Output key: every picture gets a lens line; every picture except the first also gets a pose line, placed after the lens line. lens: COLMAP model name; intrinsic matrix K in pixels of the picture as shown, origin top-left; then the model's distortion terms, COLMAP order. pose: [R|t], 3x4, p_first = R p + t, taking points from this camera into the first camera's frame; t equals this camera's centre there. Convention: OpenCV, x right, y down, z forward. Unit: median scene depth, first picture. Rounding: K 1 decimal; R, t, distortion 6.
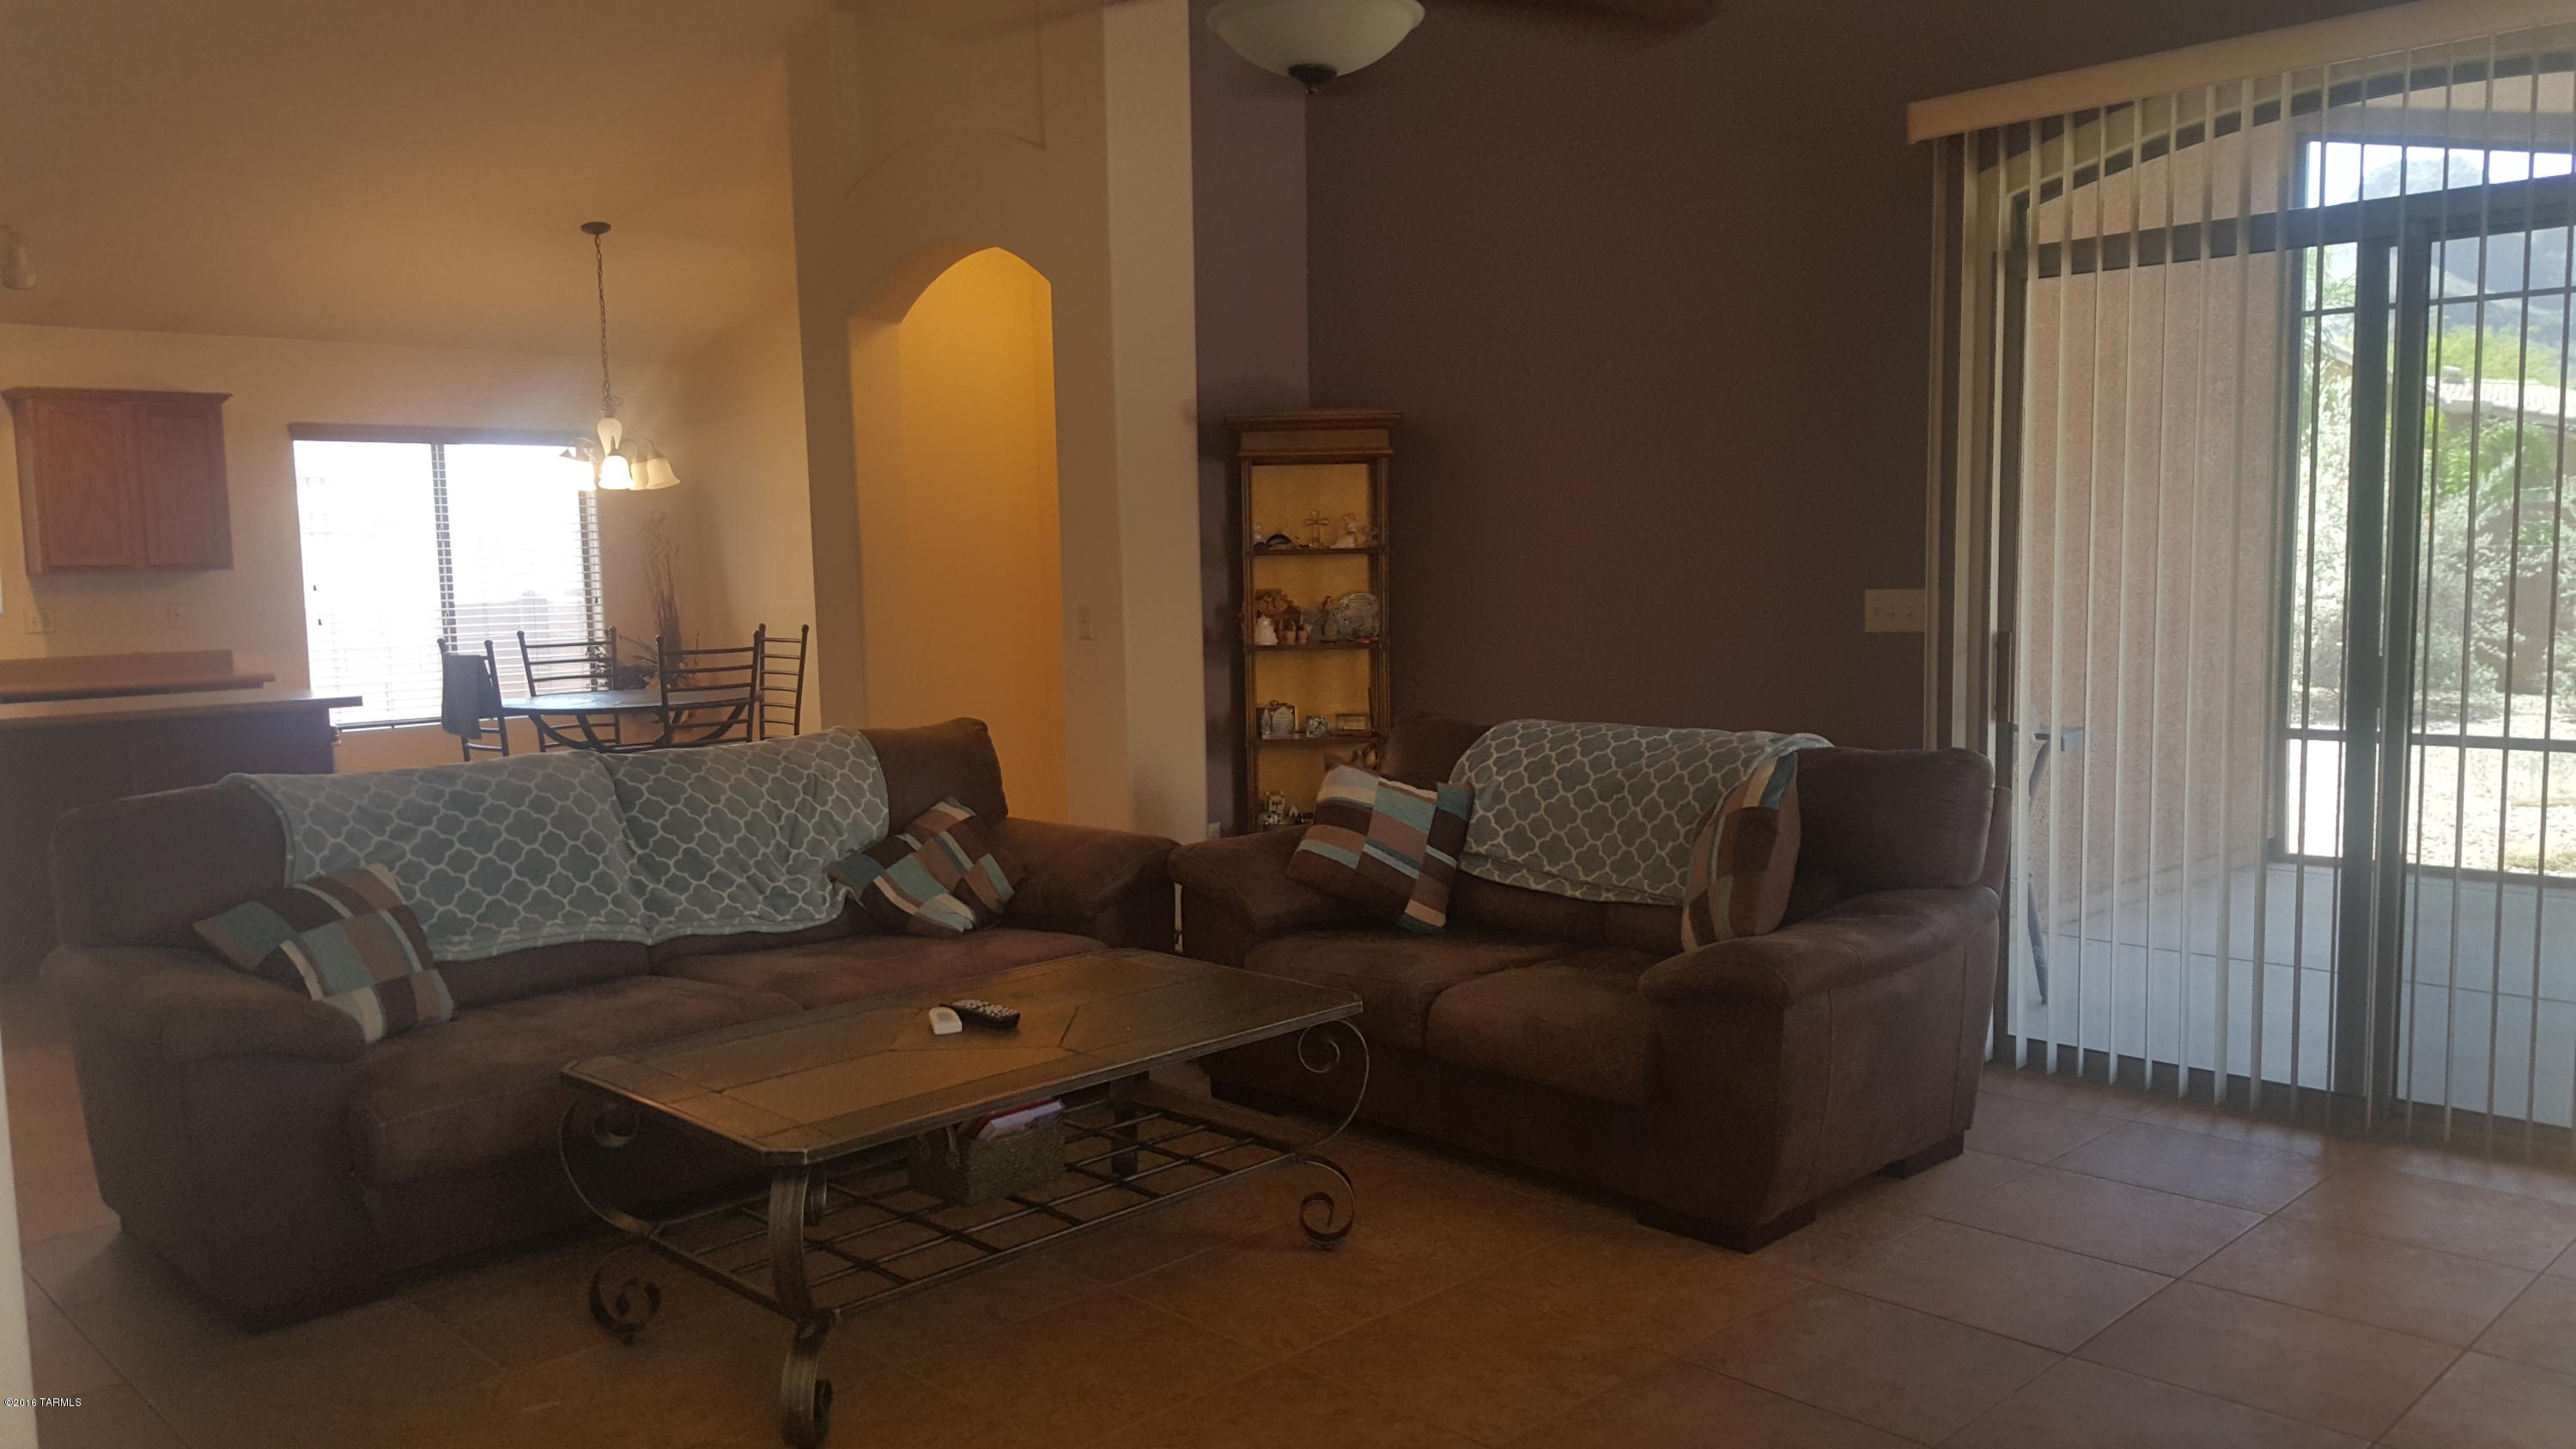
lens RADIAL K [[1904.8, 0, 1288.0], [0, 1904.8, 724.5], [0, 0, 1]] dist [0.288318, -0.195749]
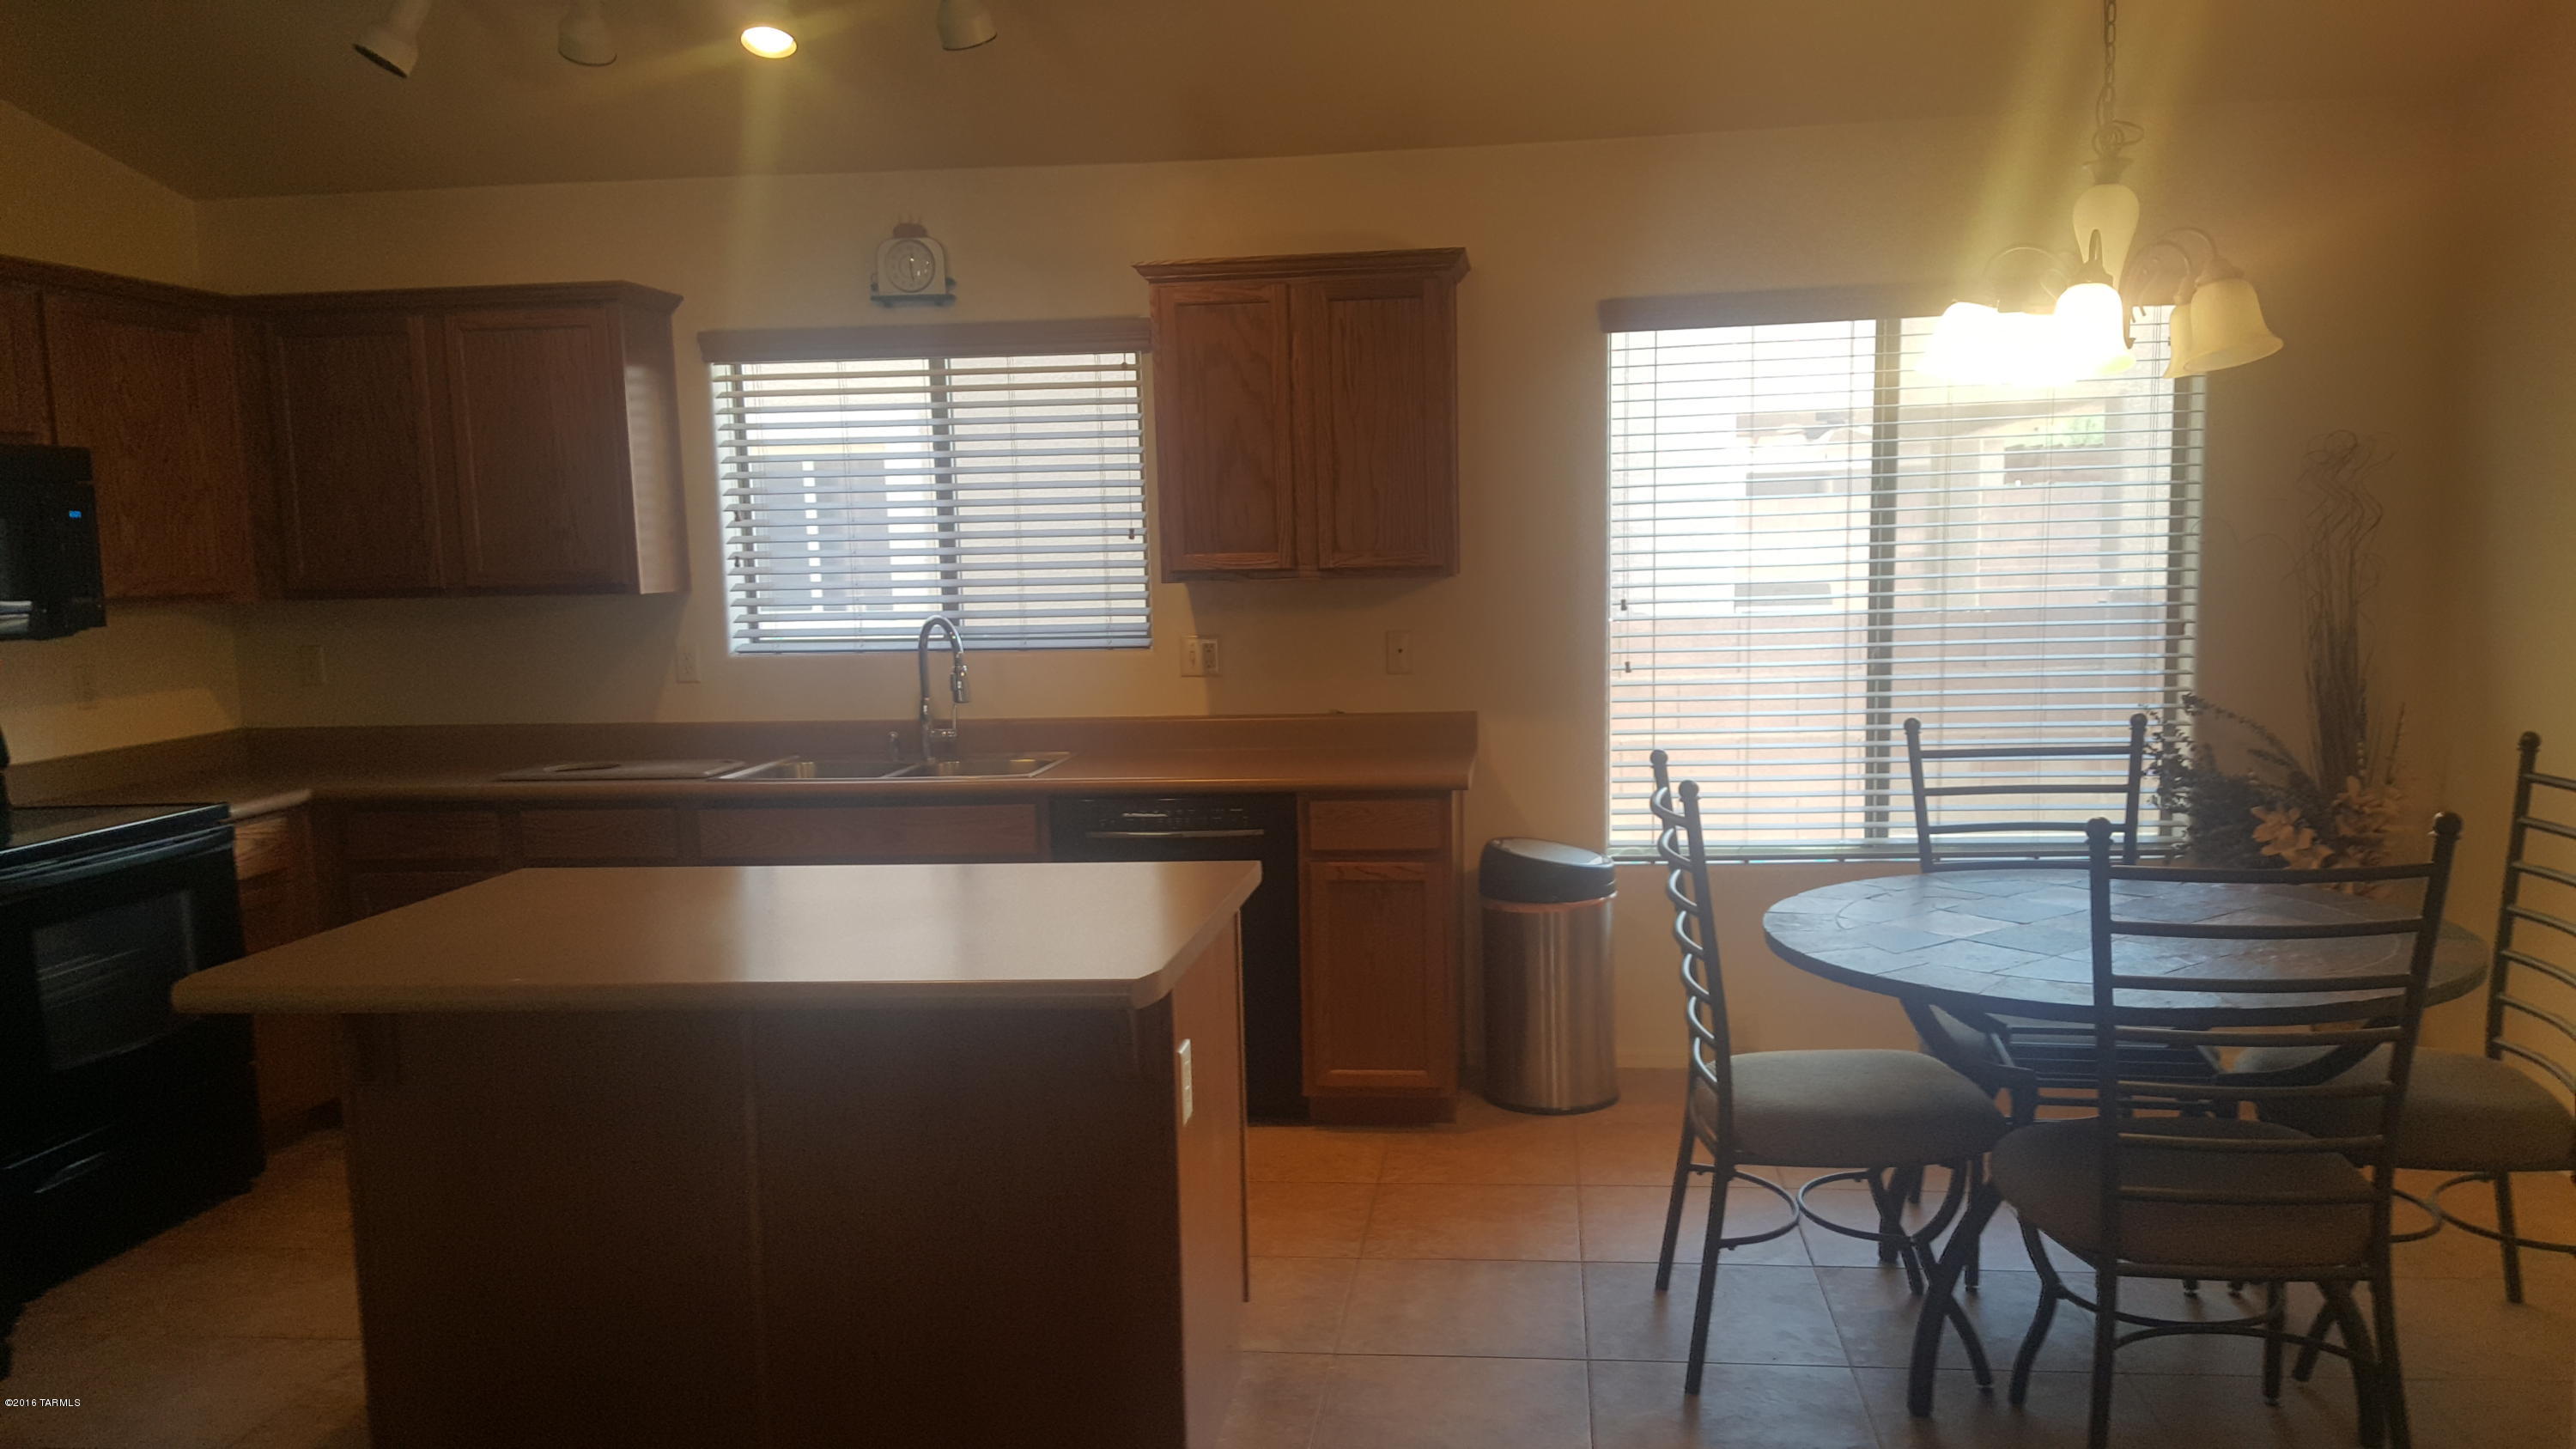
lens RADIAL K [[1907.8, 0, 1281.8], [0, 1907.8, 754.0], [0, 0, 1]] dist [0.149352, -0.200881]
pose [[0.628194, 0.105046, -0.770933, -0.140350], [-0.066512, 0.994467, 0.081307, -0.065090], [0.775209, 0.000199, 0.631705, 0.614455]]
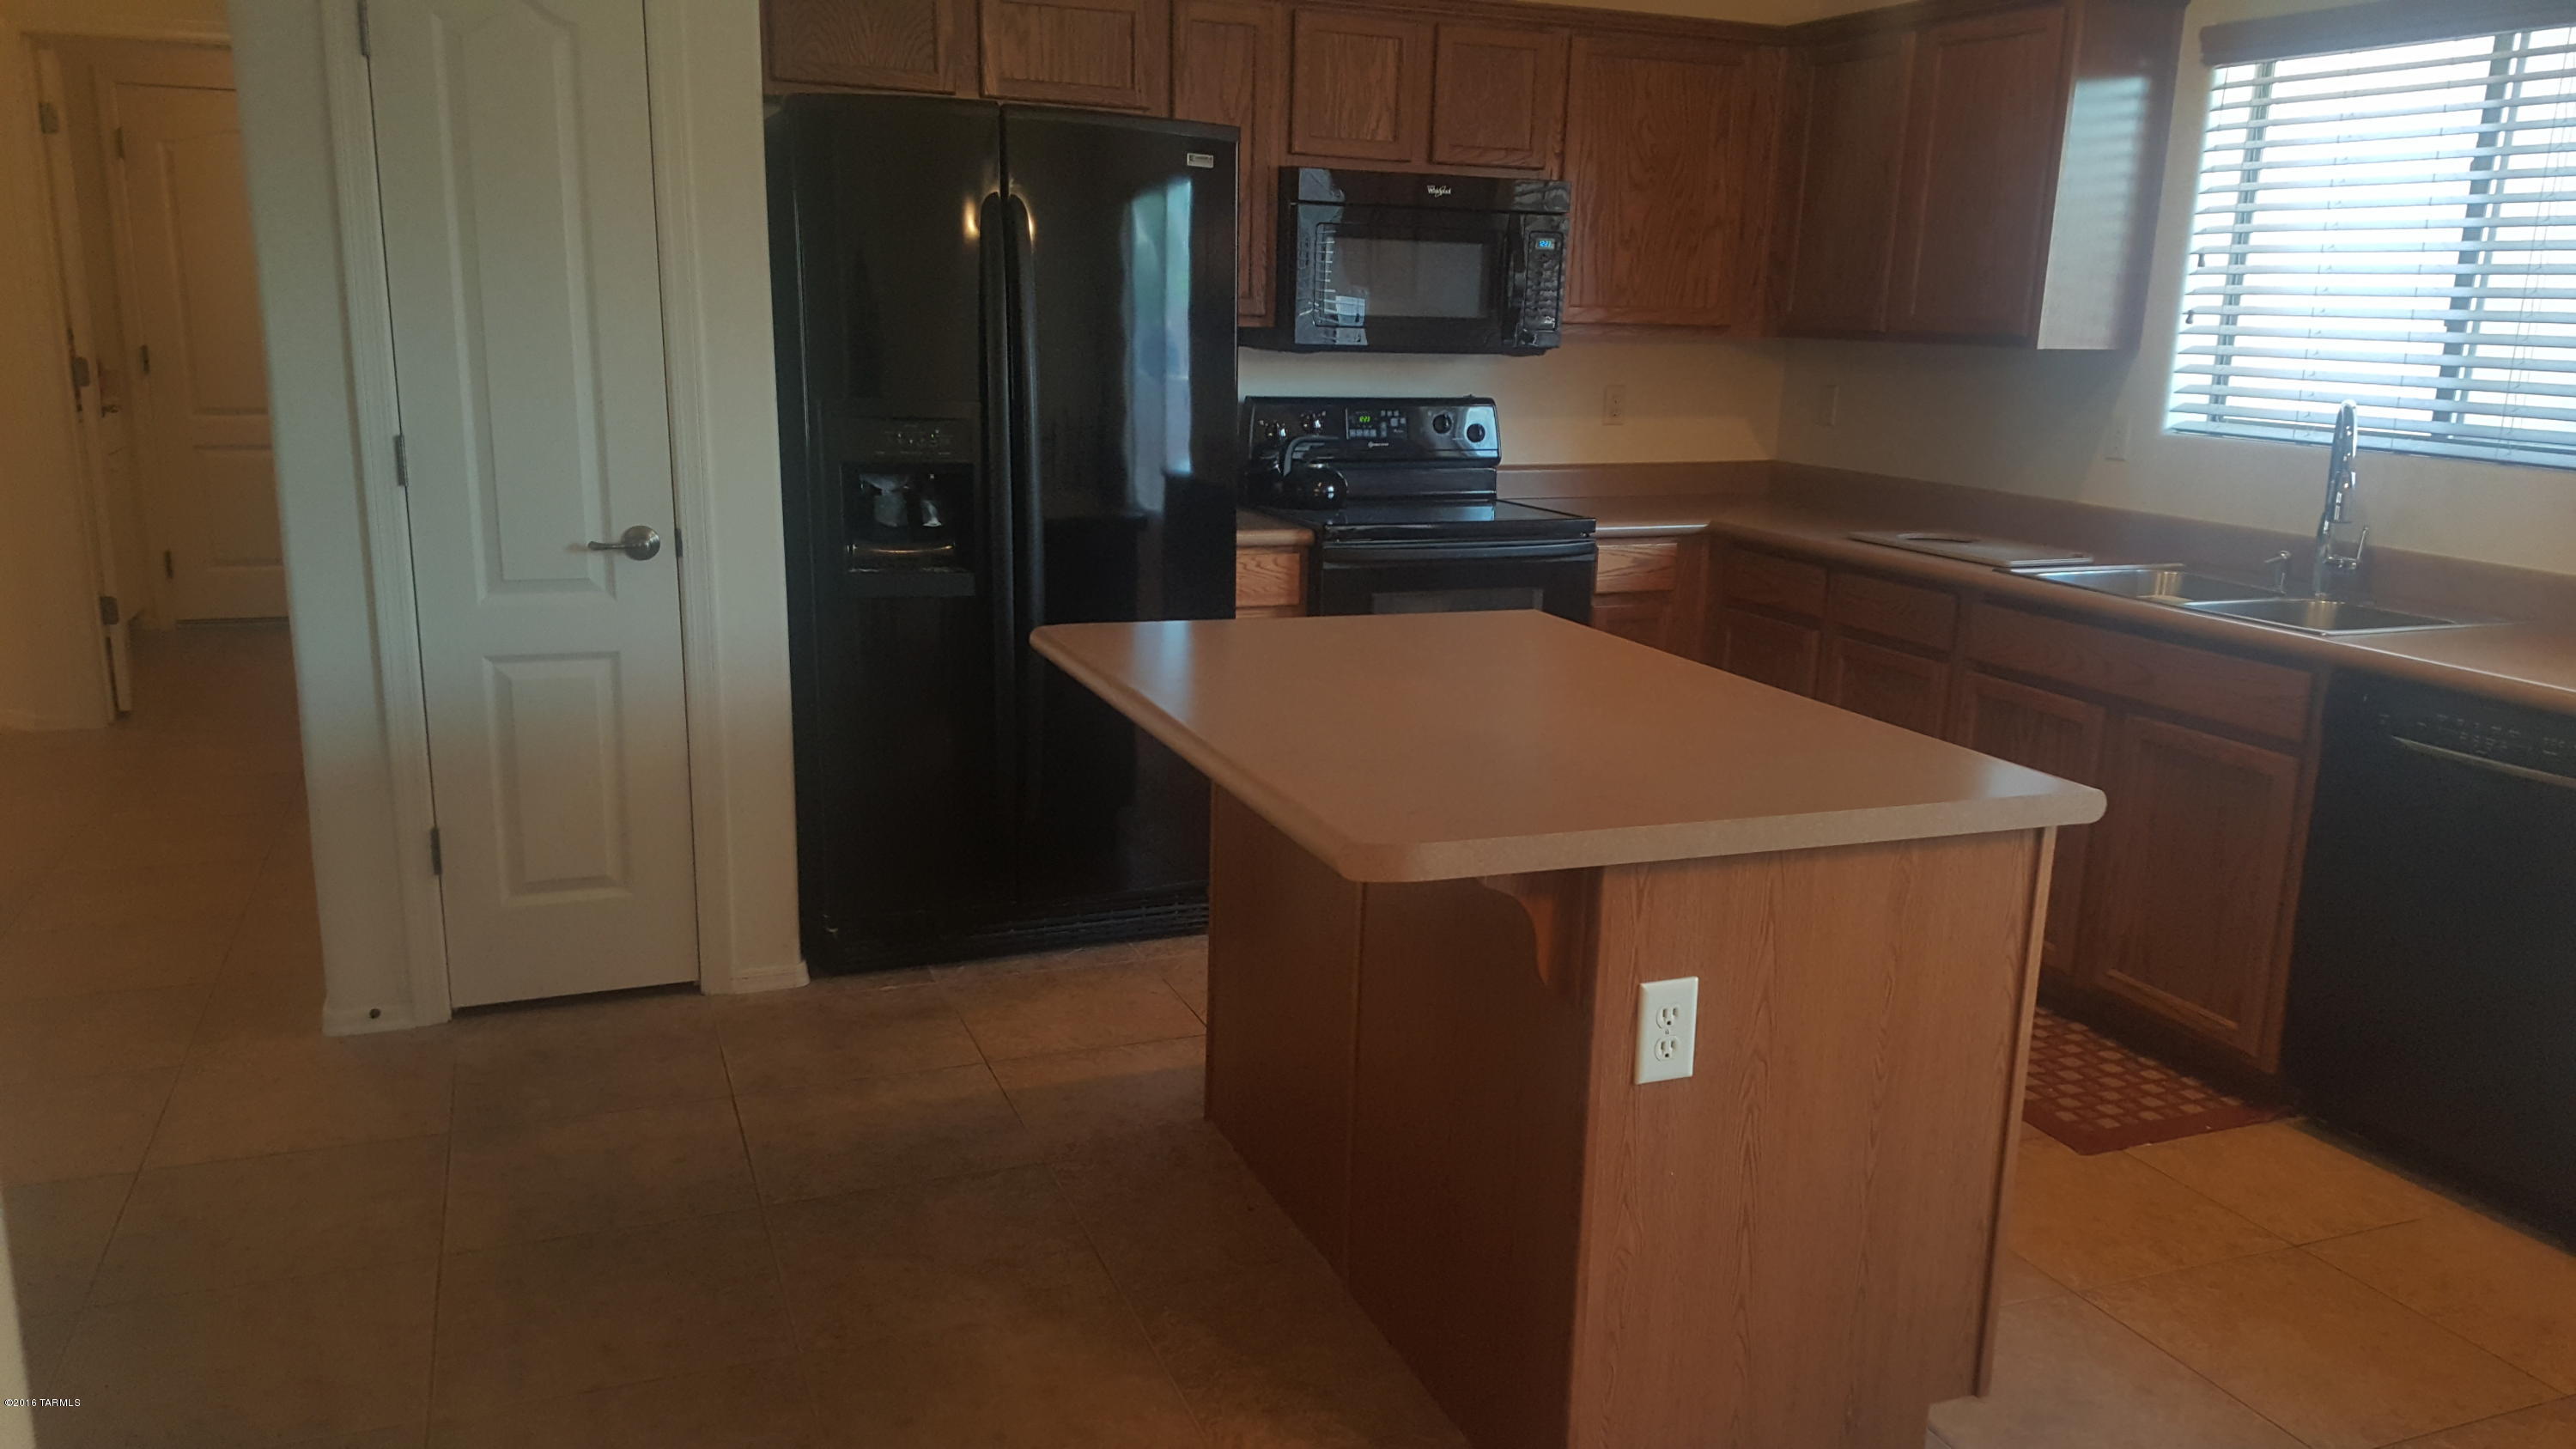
lens RADIAL K [[1907.8, 0, 1281.8], [0, 1907.8, 754.0], [0, 0, 1]] dist [0.149352, -0.200881]
pose [[-0.372912, 0.236604, -0.897193, -0.159252], [-0.105120, 0.949943, 0.294207, -0.078686], [0.921893, 0.204026, -0.329373, 0.806057]]
